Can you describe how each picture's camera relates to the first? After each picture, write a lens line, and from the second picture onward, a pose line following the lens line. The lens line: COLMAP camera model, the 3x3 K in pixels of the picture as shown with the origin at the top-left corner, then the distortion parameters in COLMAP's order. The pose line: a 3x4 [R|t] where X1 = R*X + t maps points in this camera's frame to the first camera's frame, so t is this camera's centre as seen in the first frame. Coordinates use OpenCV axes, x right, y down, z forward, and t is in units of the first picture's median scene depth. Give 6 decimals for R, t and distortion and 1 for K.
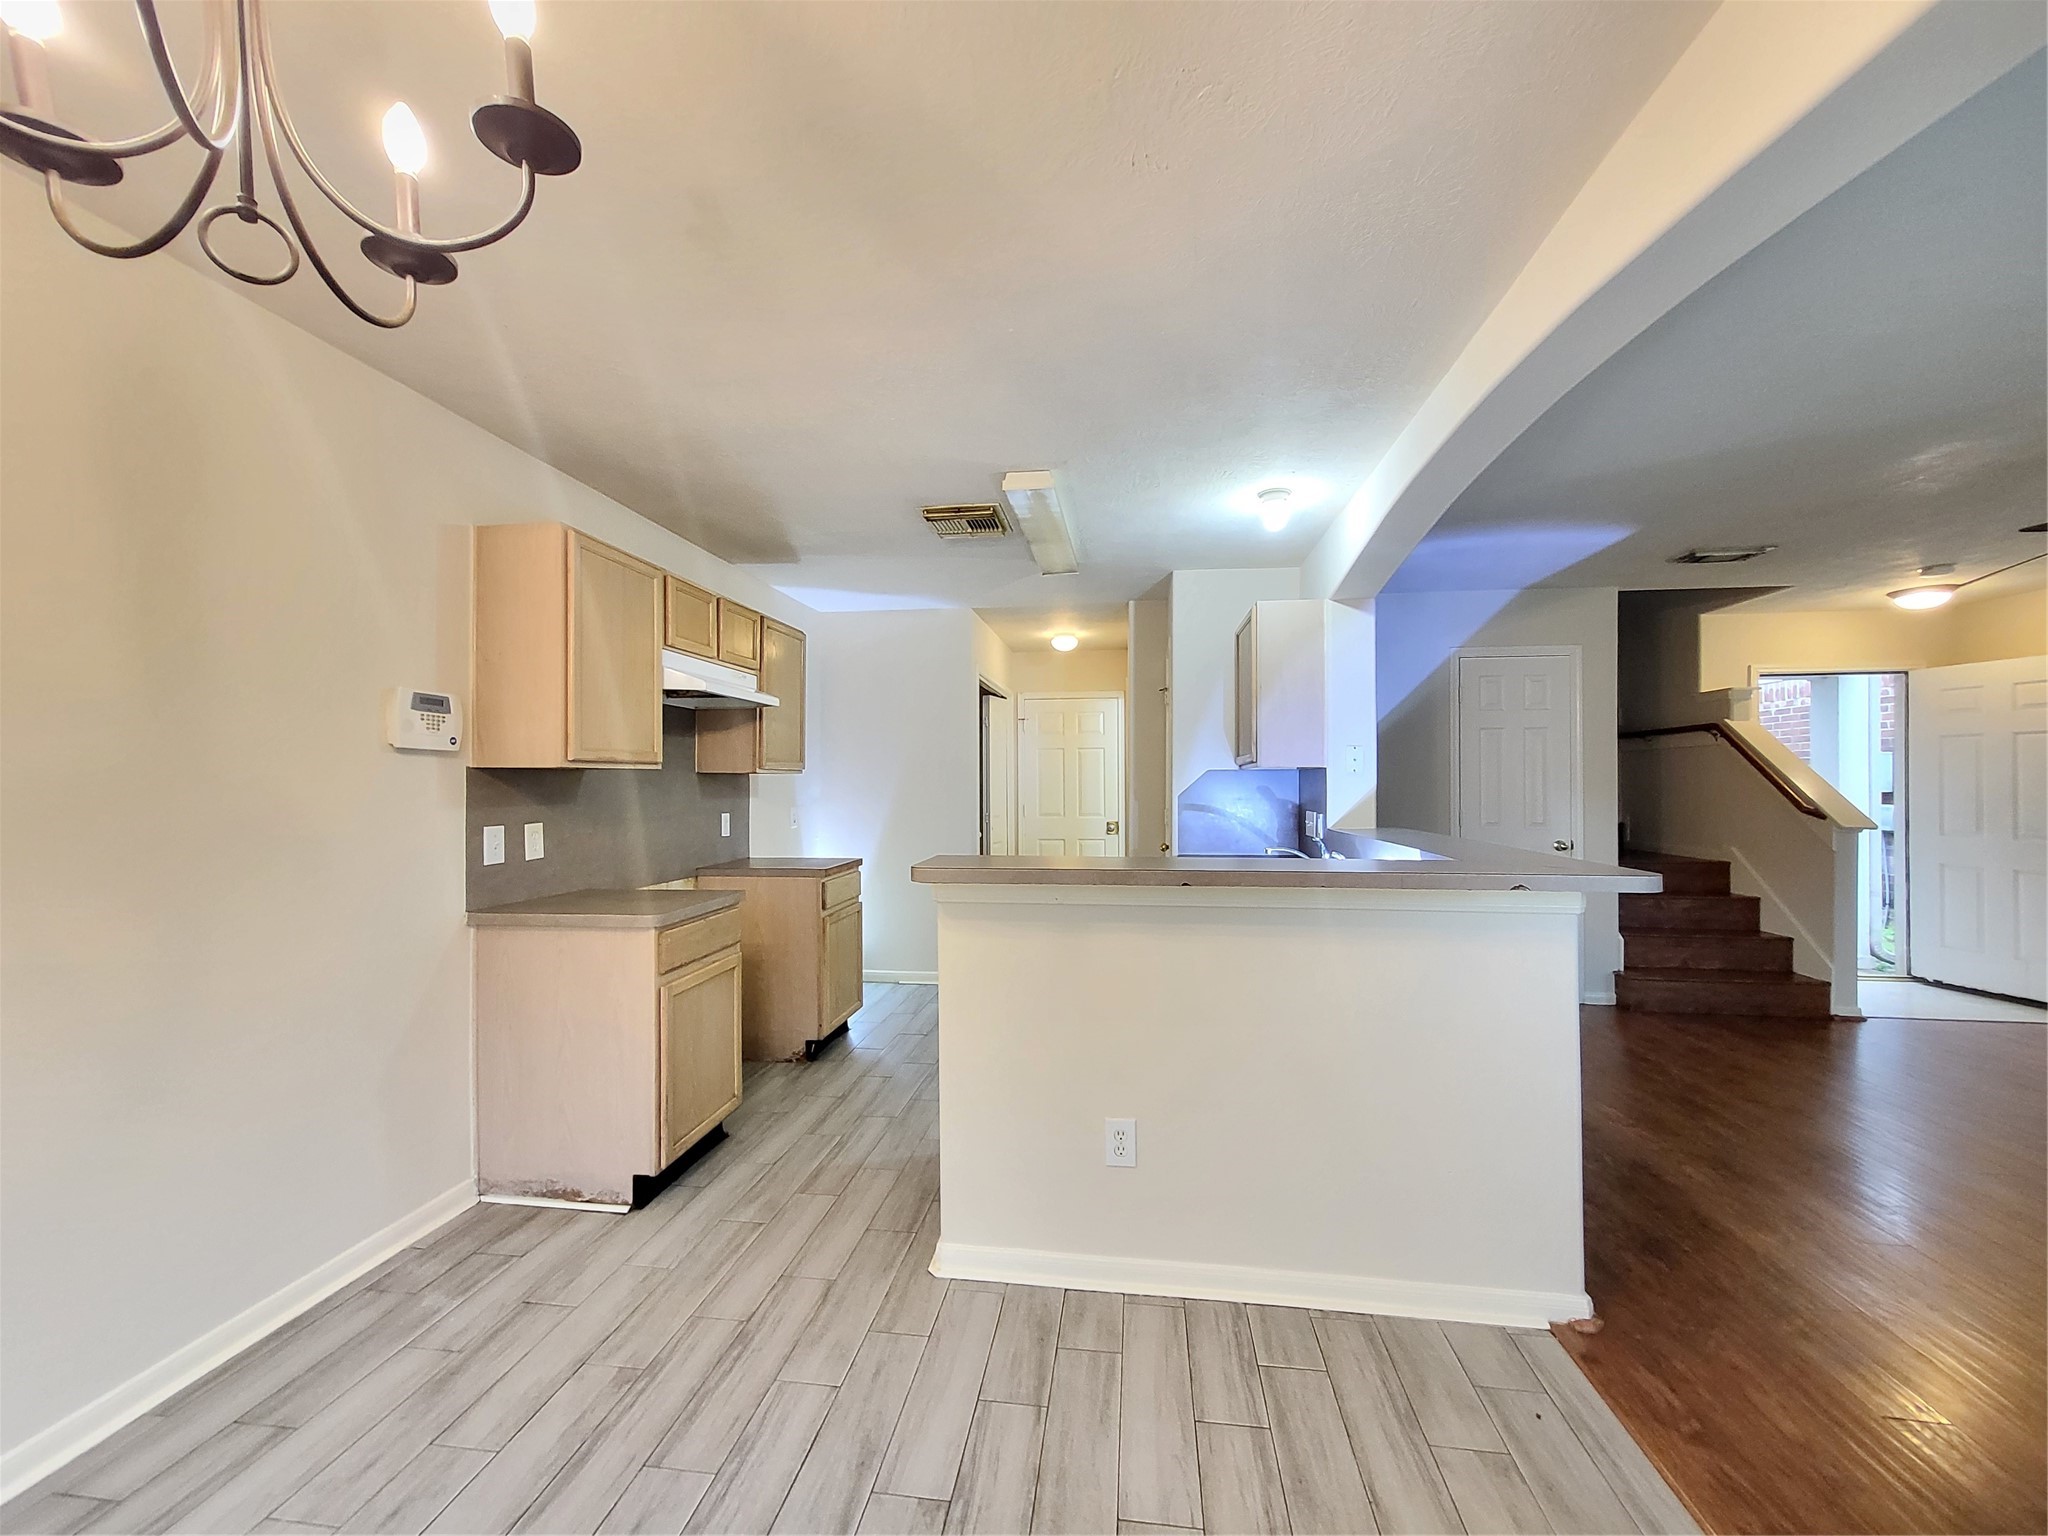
lens RADIAL K [[802.6, 0, 1026.2], [0, 802.6, 779.2], [0, 0, 1]] dist [-0.000050, -0.000061]
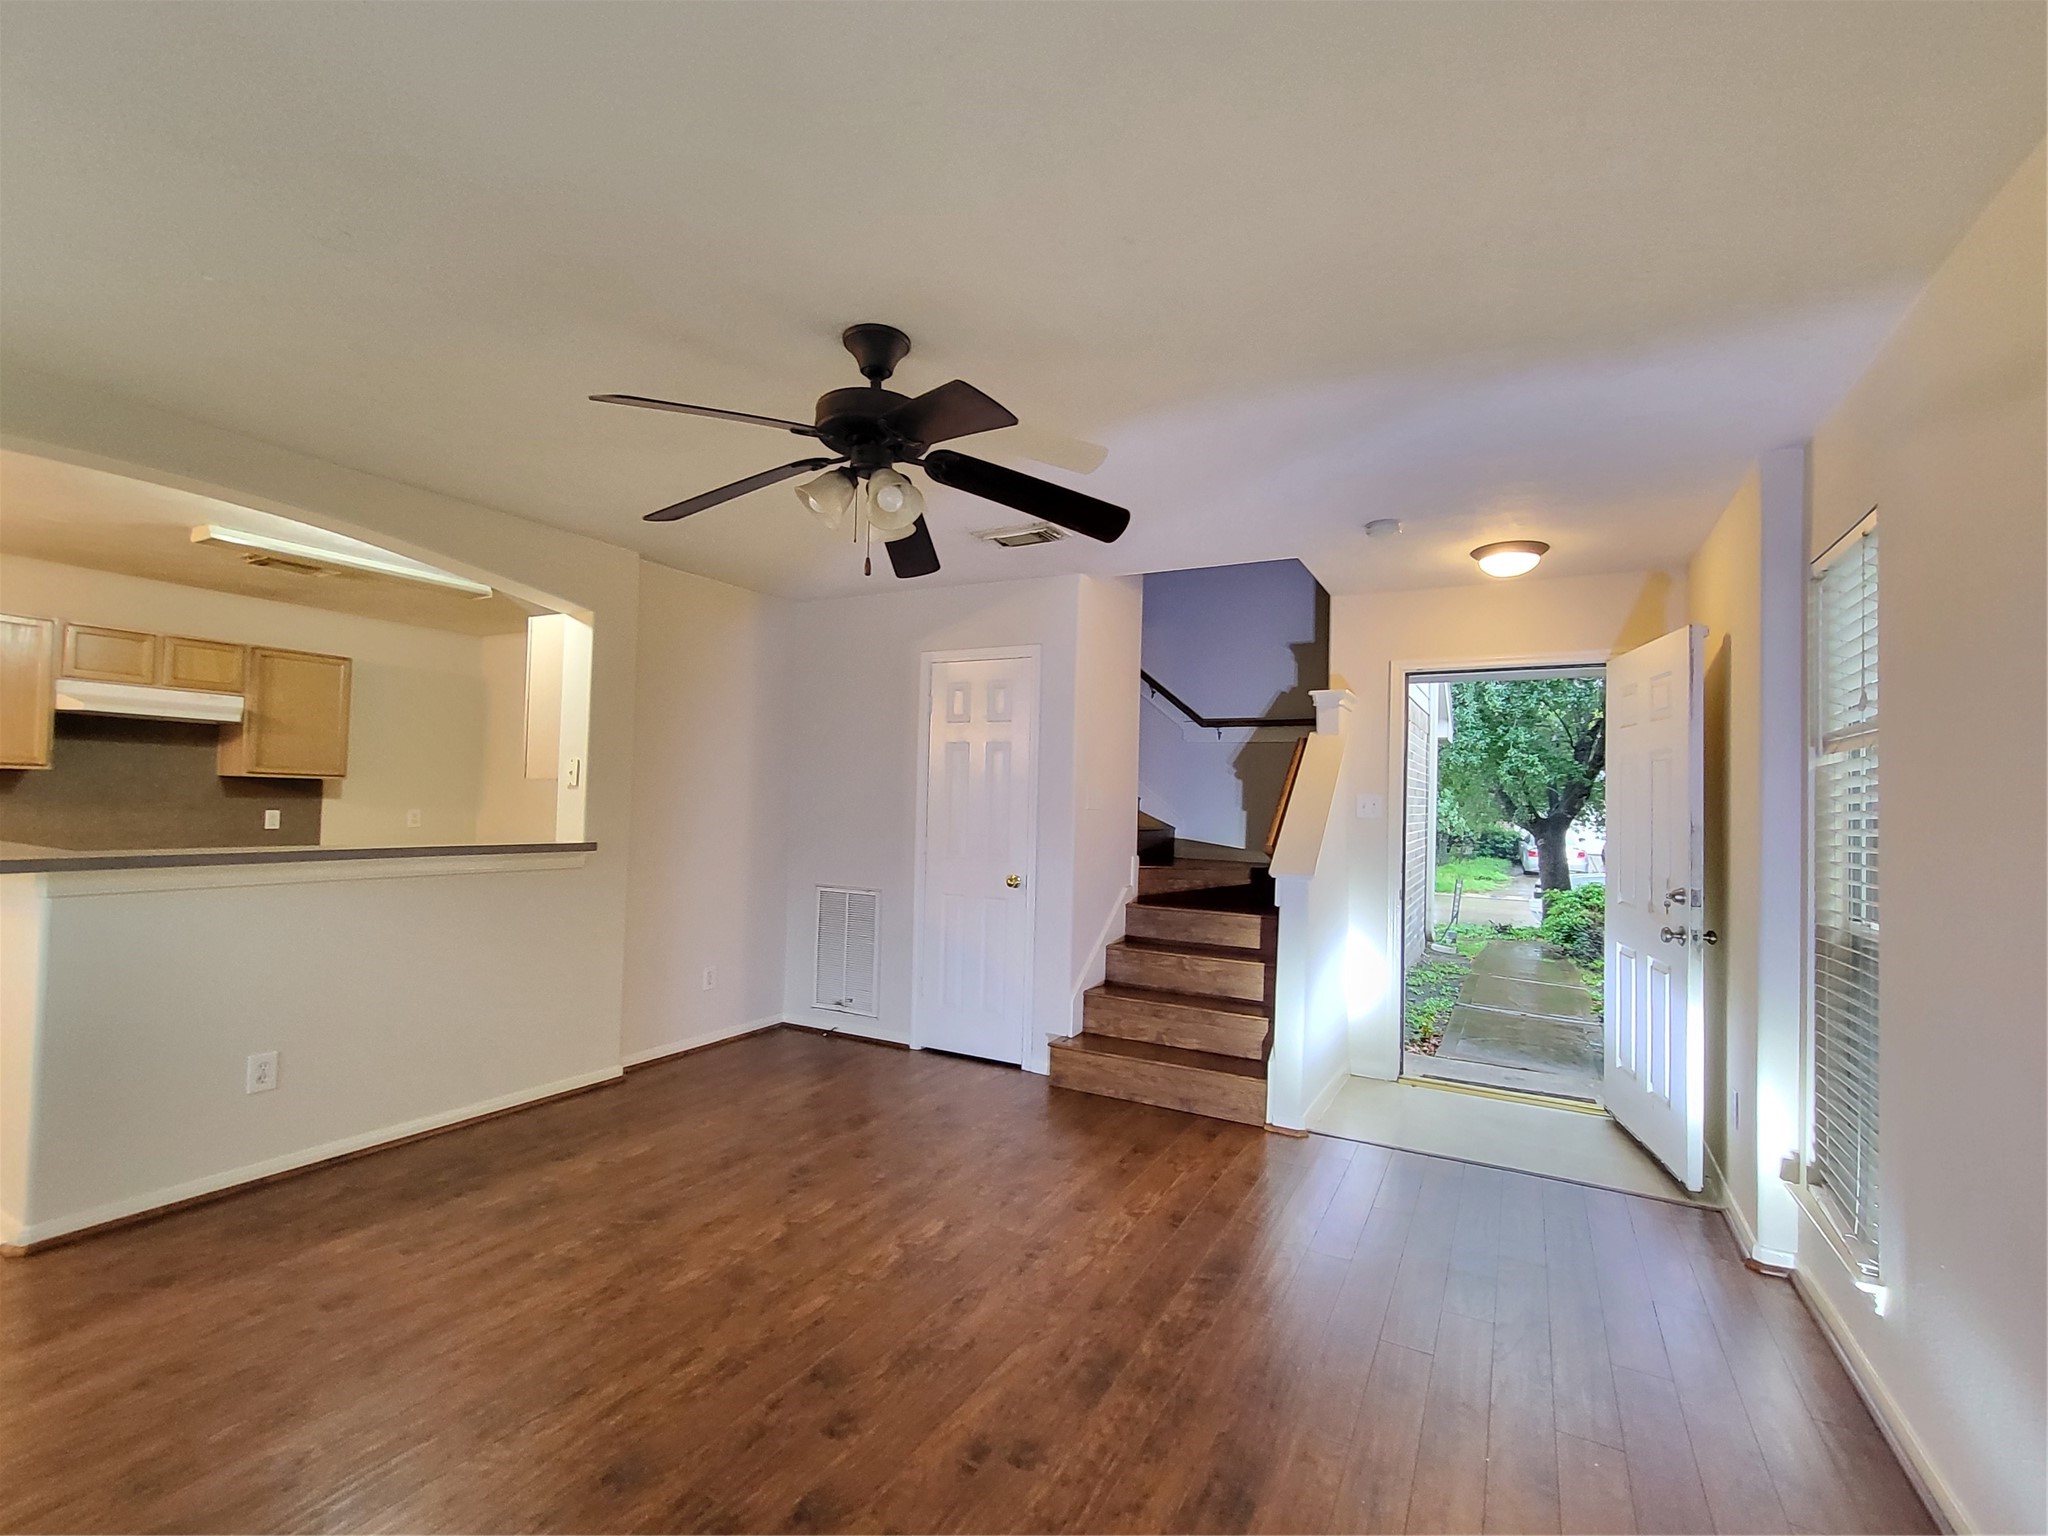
lens RADIAL K [[907.0, 0, 1028.0], [0, 907.0, 776.6], [0, 0, 1]] dist [0.000091, -0.000601]
pose [[0.935270, 0.016324, -0.353559, 1.573886], [-0.025855, 0.999418, -0.022251, -0.009346], [0.352990, 0.029952, 0.935148, 0.168817]]
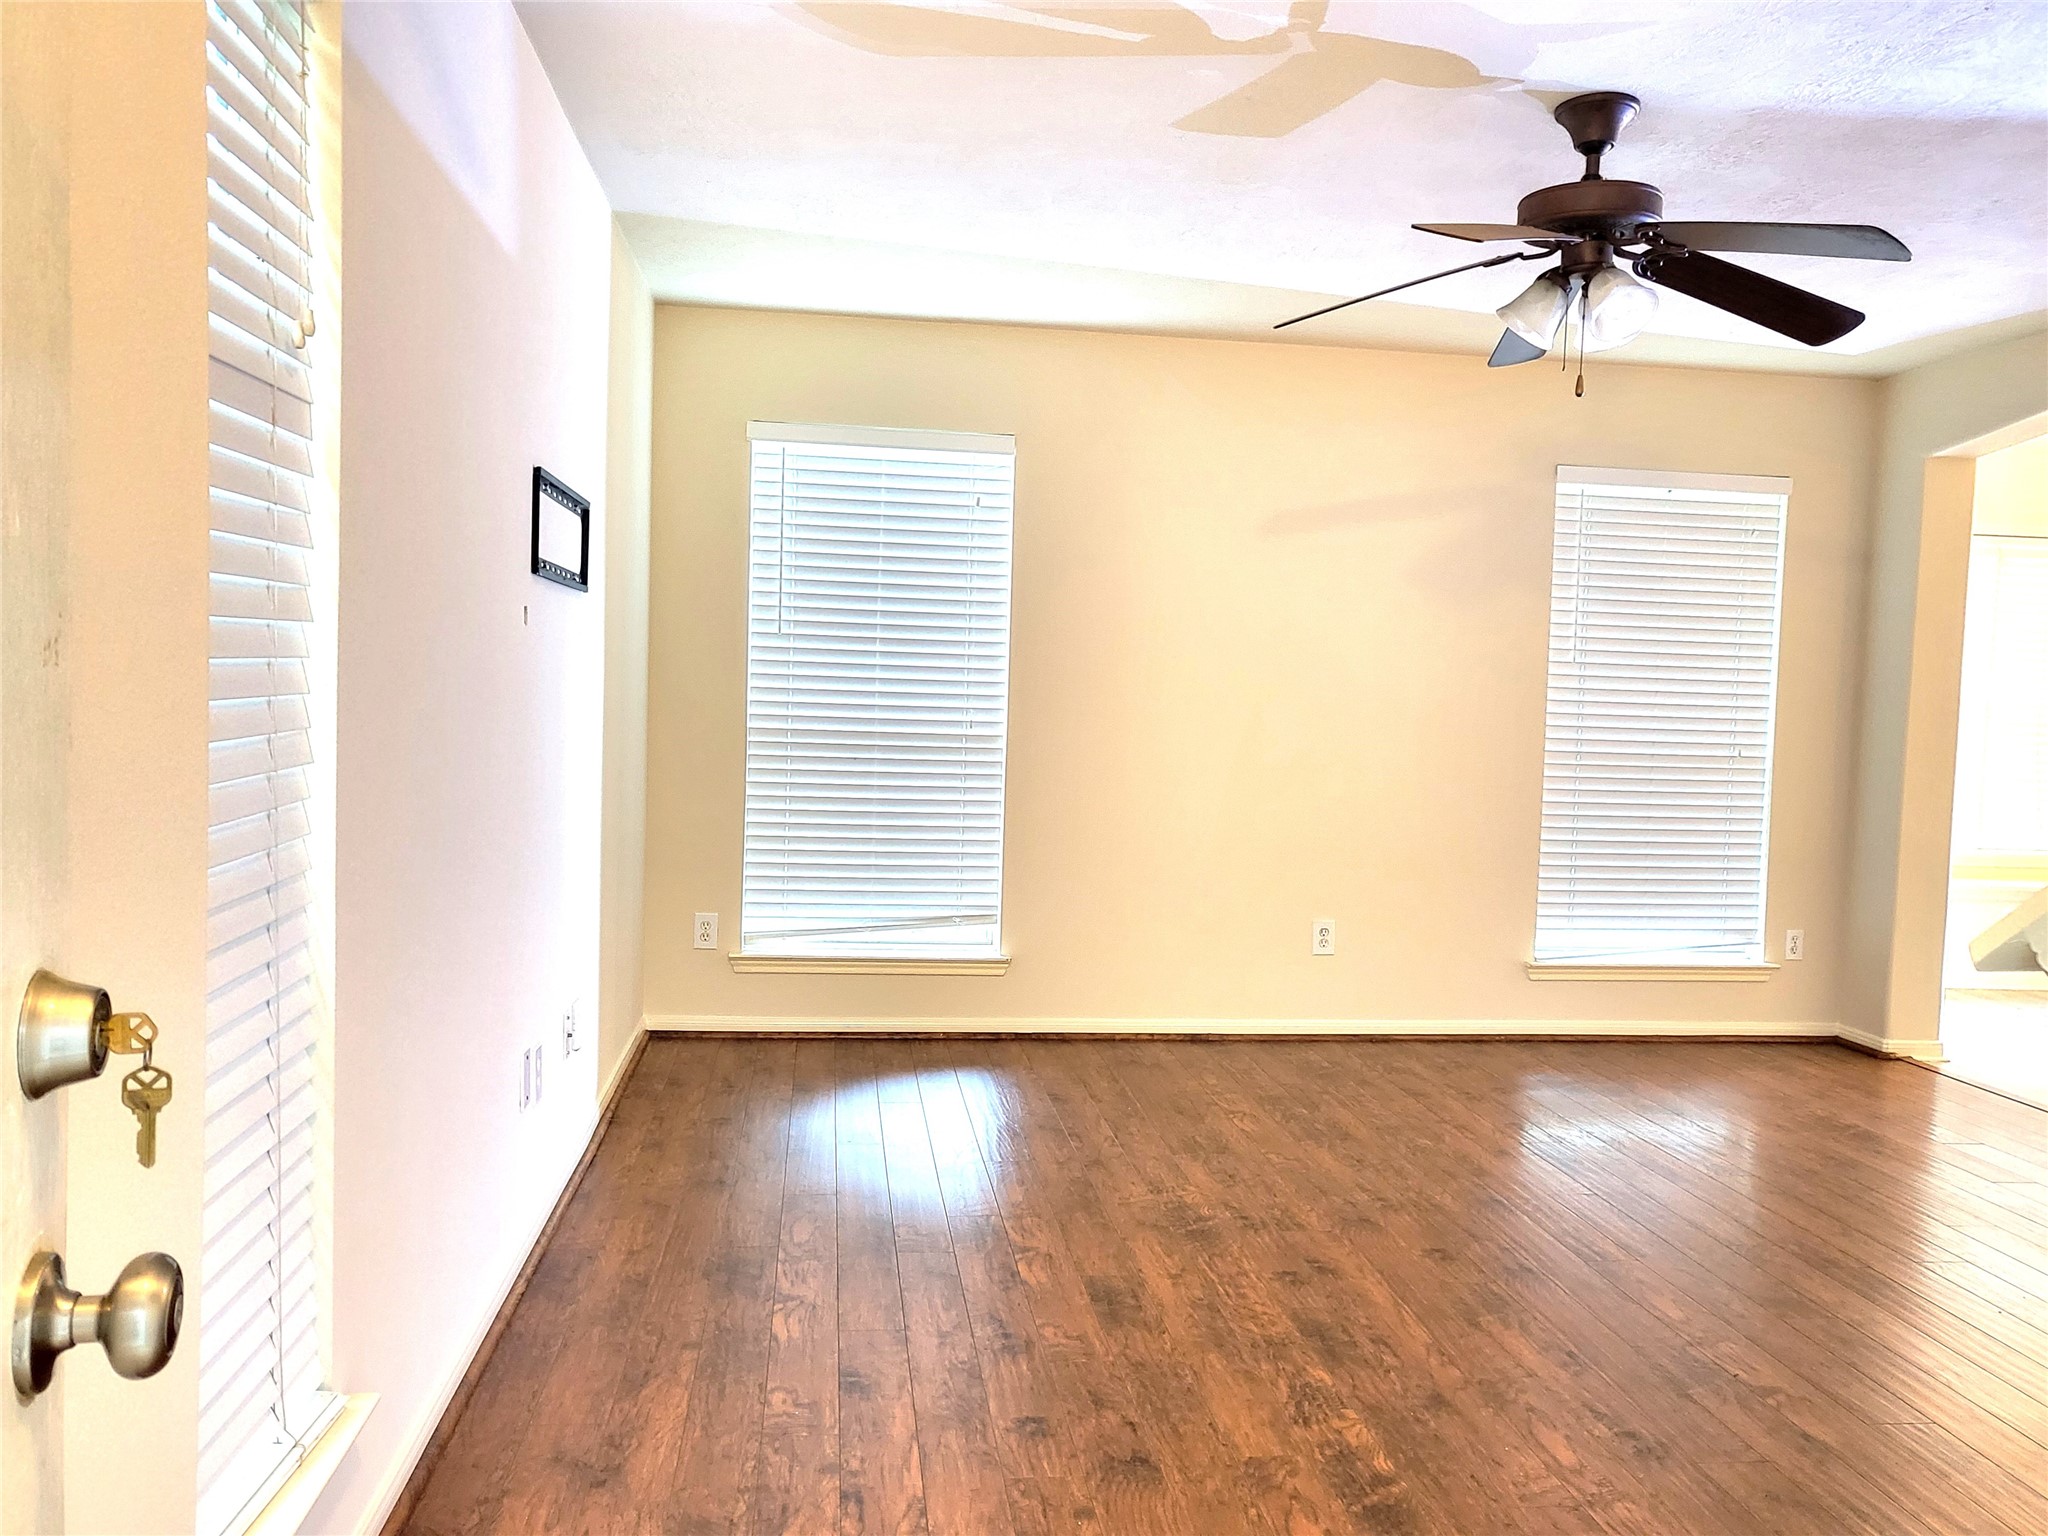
lens RADIAL K [[1587.1, 0, 1051.8], [0, 1587.1, 763.1], [0, 0, 1]] dist [0.021275, 0.006983]
pose [[-0.962004, -0.015884, -0.272573, 1.830902], [-0.029270, 0.998553, 0.045114, 0.027392], [0.271462, 0.051378, -0.961077, 1.738314]]
